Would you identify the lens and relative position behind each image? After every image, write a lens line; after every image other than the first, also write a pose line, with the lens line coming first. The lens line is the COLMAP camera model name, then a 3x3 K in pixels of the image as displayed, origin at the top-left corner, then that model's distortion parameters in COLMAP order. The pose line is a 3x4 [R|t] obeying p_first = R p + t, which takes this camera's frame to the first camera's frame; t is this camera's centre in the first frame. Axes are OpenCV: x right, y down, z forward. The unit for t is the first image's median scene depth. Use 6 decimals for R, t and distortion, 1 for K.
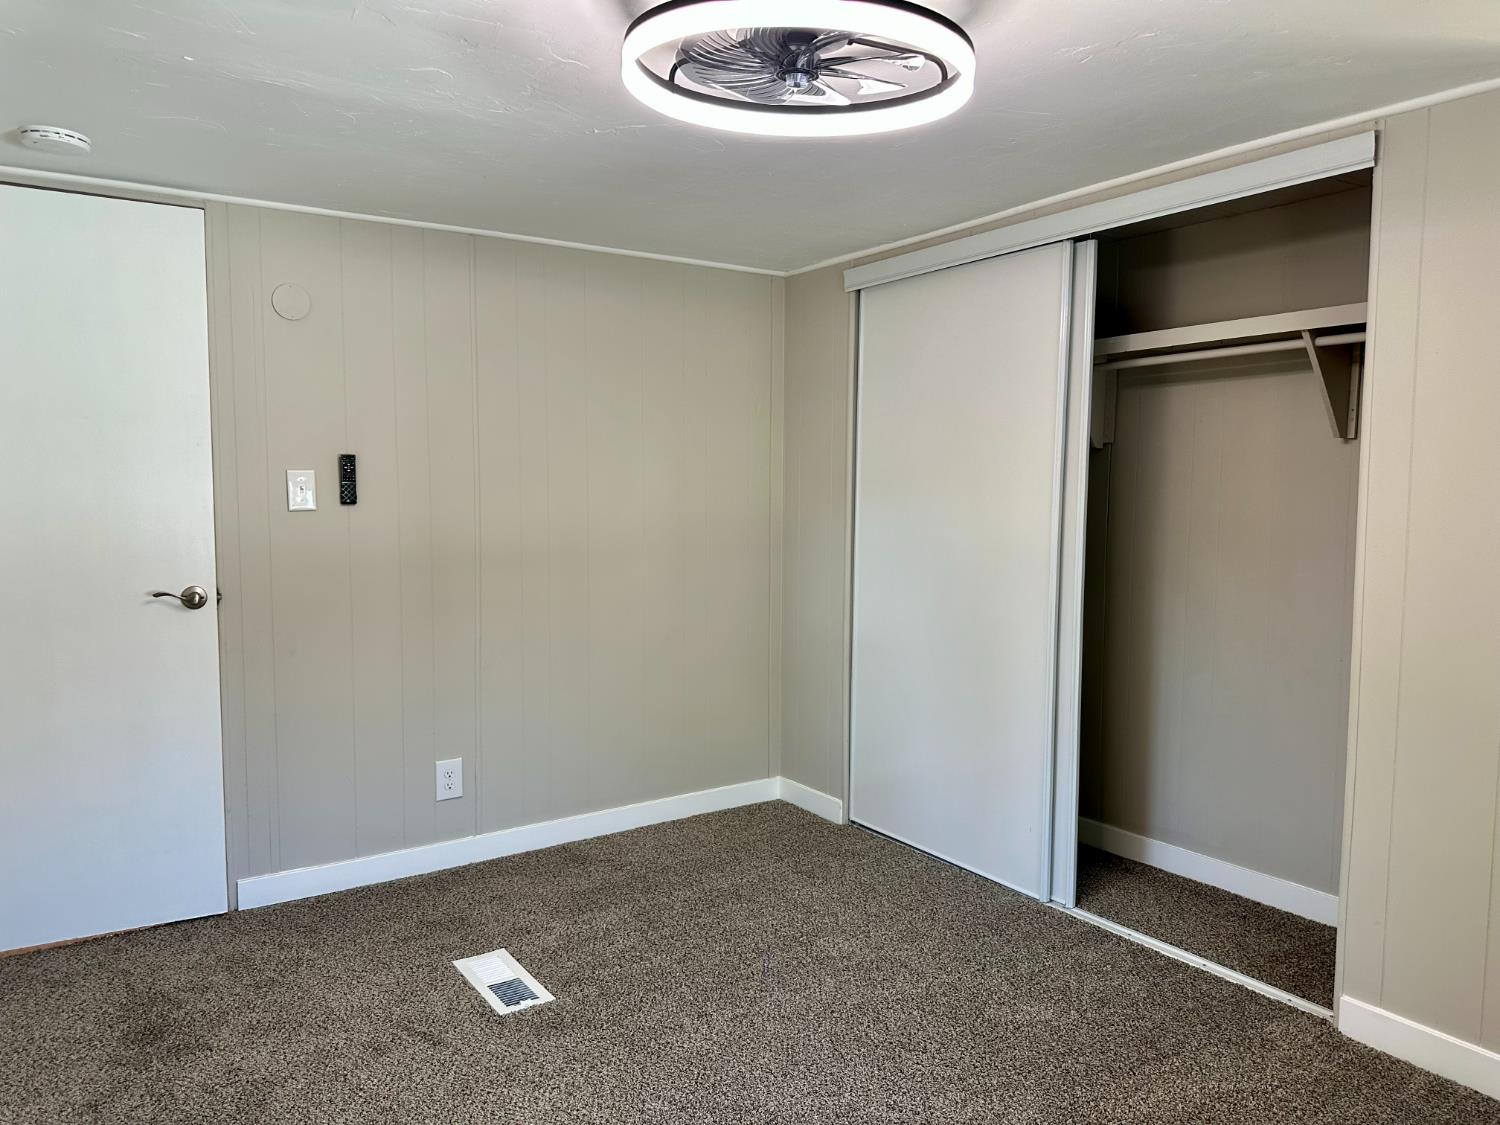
lens RADIAL K [[1039.0, 0, 762.2], [0, 1039.0, 564.6], [0, 0, 1]] dist [0.087397, -0.116822]
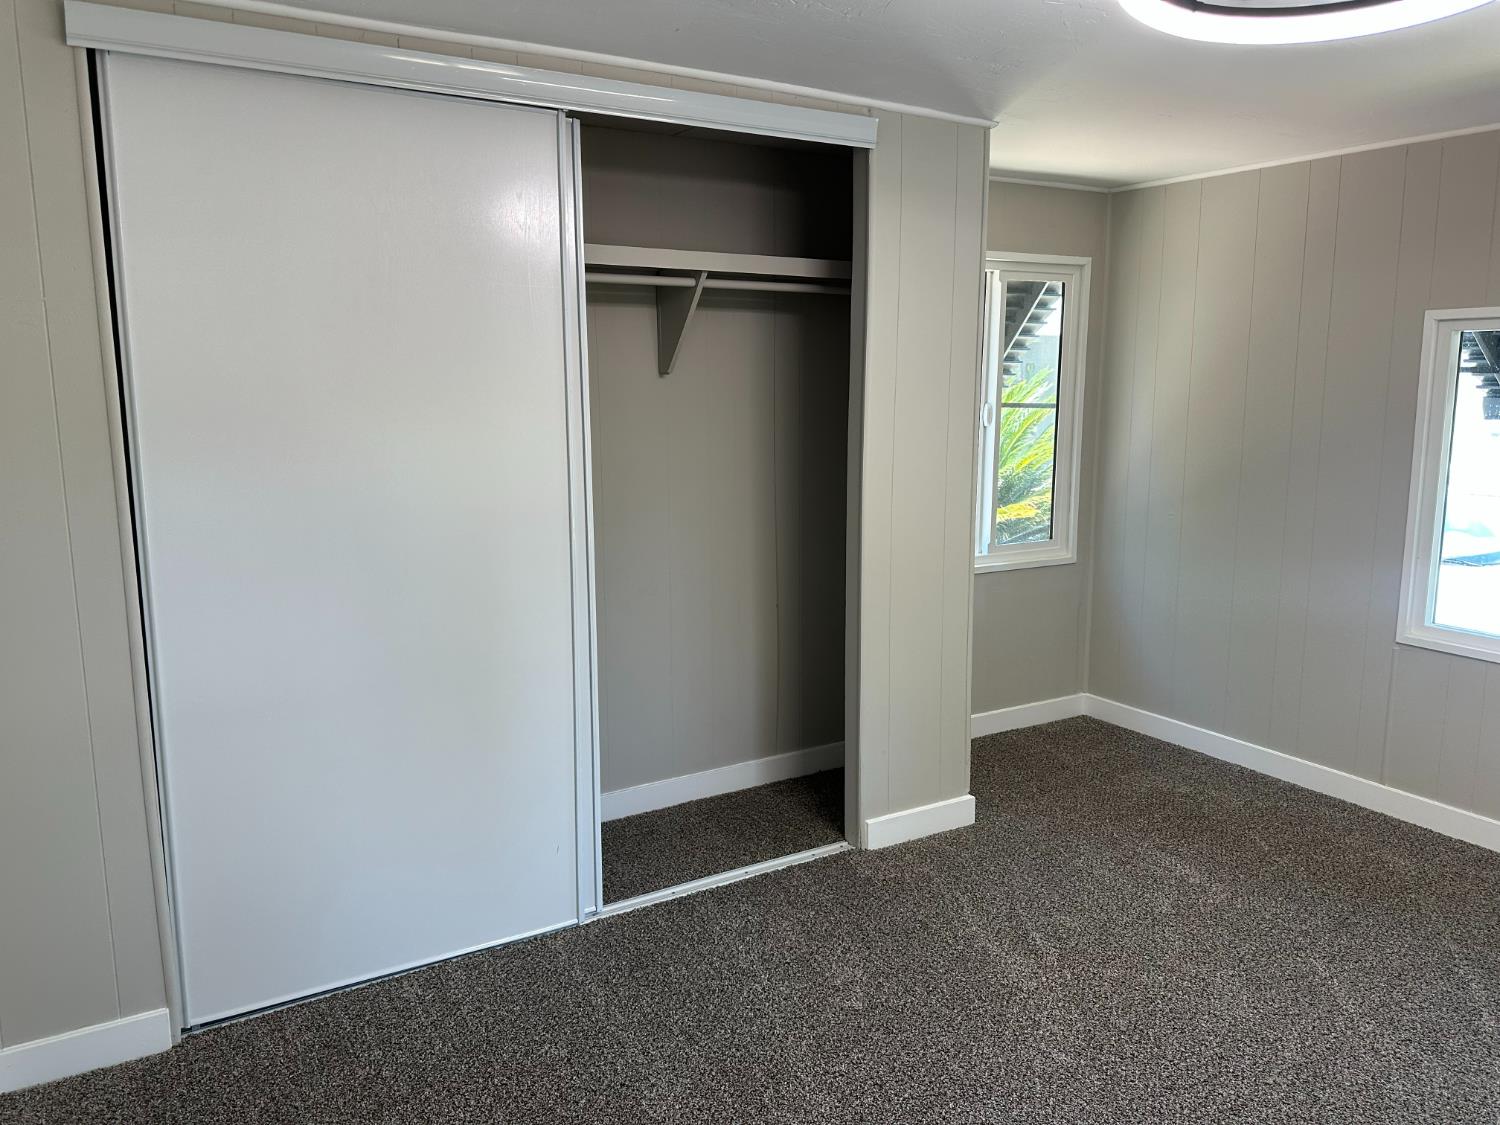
lens RADIAL K [[1039.0, 0, 762.2], [0, 1039.0, 564.6], [0, 0, 1]] dist [0.087397, -0.116822]
pose [[0.084374, -0.158342, 0.983773, -0.526950], [0.087027, 0.984691, 0.151026, -0.078361], [-0.992626, 0.072872, 0.096862, 0.798398]]
